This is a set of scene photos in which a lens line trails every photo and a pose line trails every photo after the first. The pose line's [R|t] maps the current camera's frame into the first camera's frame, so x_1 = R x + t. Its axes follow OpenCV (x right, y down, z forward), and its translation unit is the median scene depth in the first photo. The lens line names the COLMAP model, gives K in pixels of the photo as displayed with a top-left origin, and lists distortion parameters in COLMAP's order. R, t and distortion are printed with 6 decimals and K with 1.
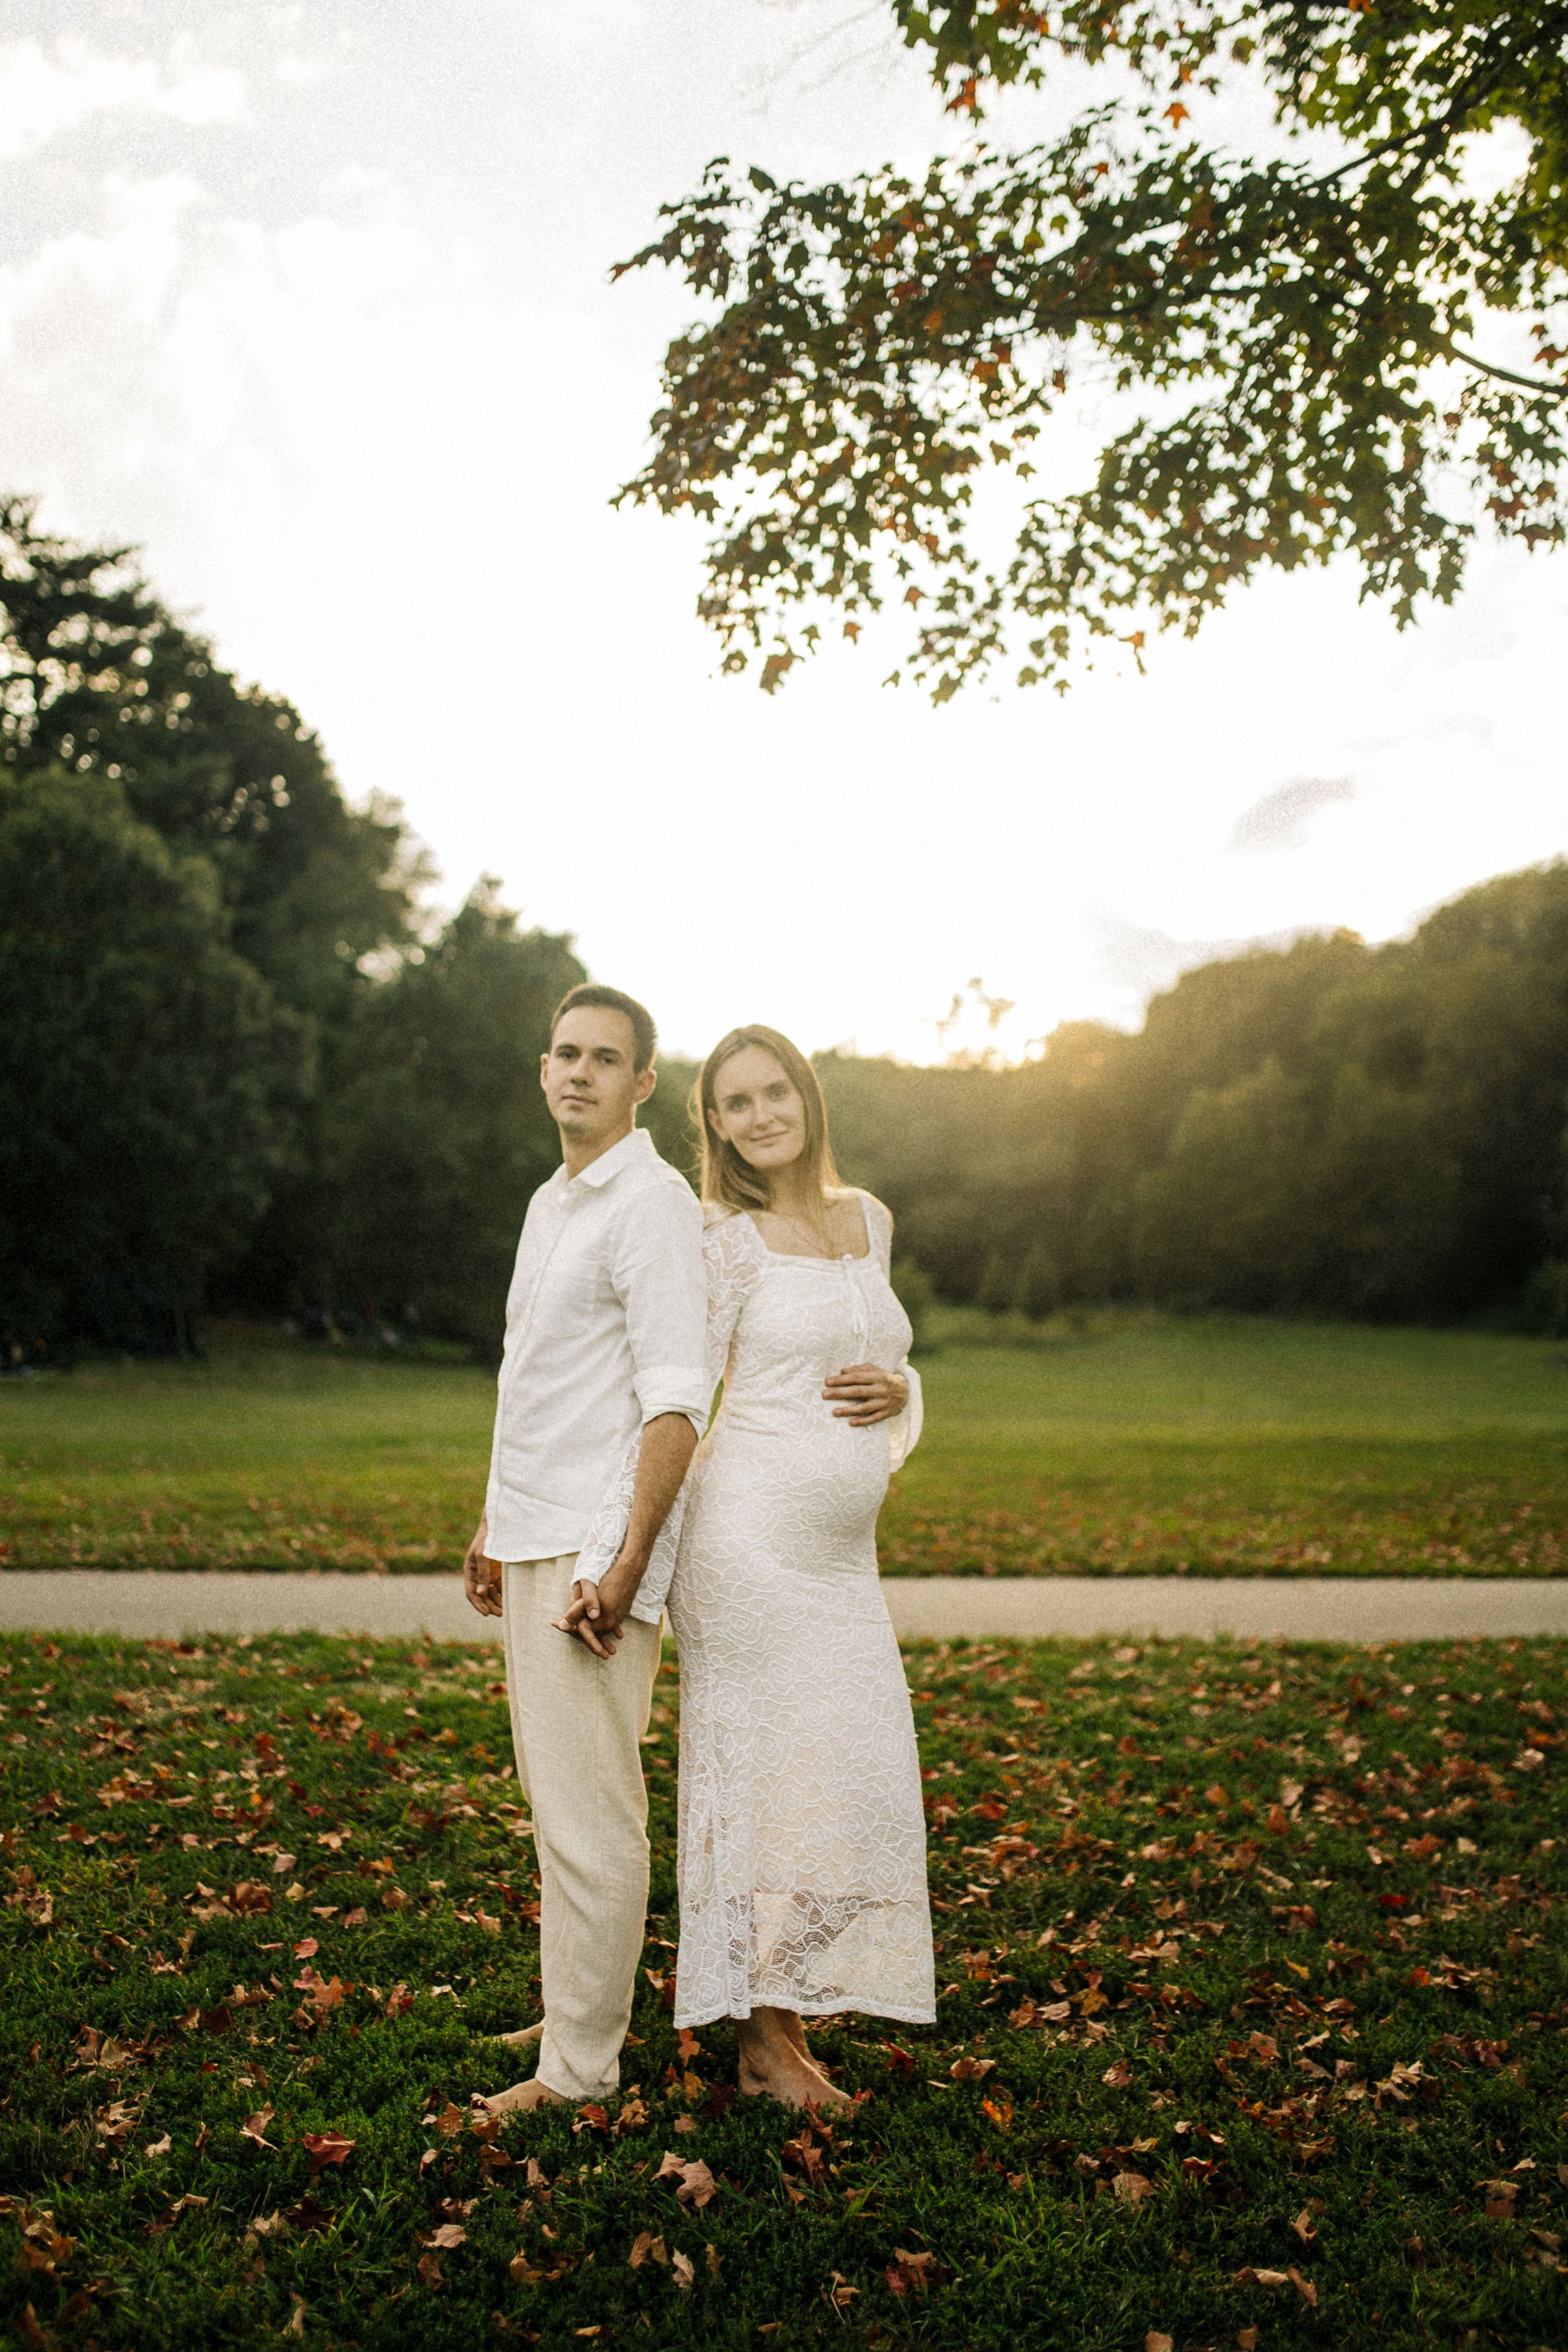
lens RADIAL K [[2282.3, 0, 784.0], [0, 2282.3, 1176.0], [0, 0, 1]] dist [-0.026068, -0.005419]
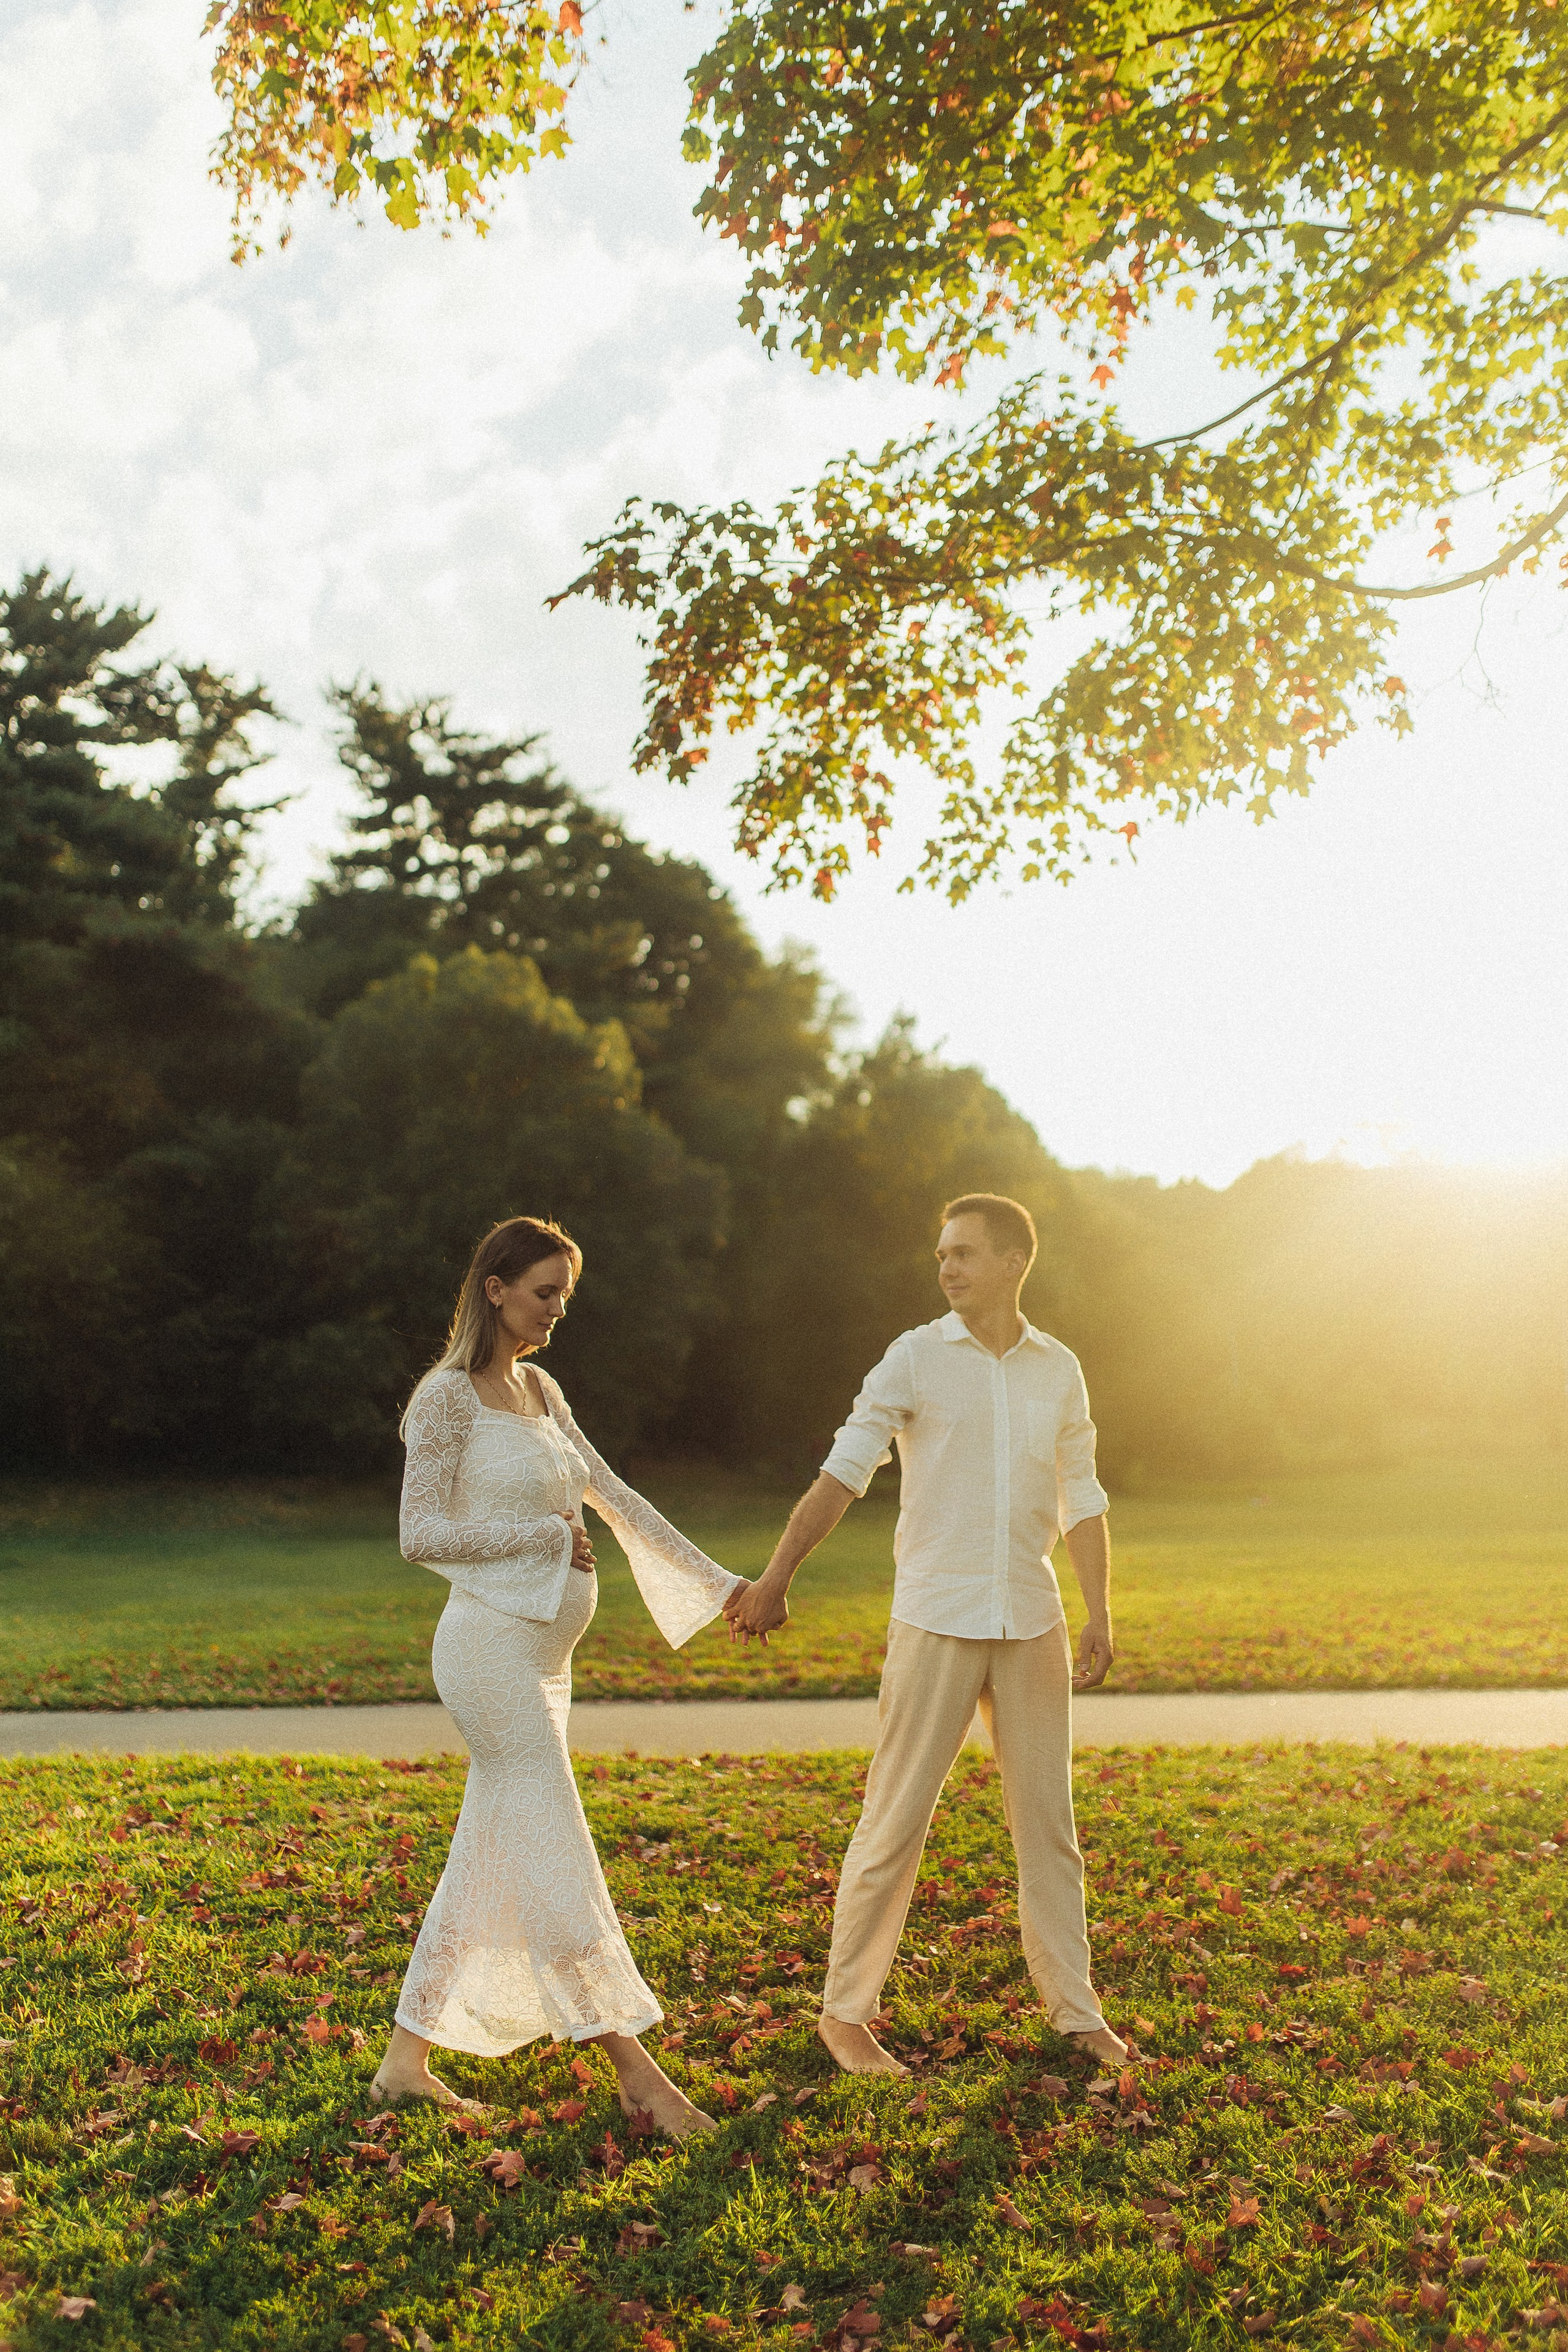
lens RADIAL K [[2310.7, 0, 784.0], [0, 2310.7, 1176.0], [0, 0, 1]] dist [-0.003166, -0.014534]
pose [[0.977256, -0.062825, -0.202545, 0.205823], [0.051603, 0.996850, -0.060226, -0.008633], [0.205691, 0.048404, 0.977419, -0.122433]]
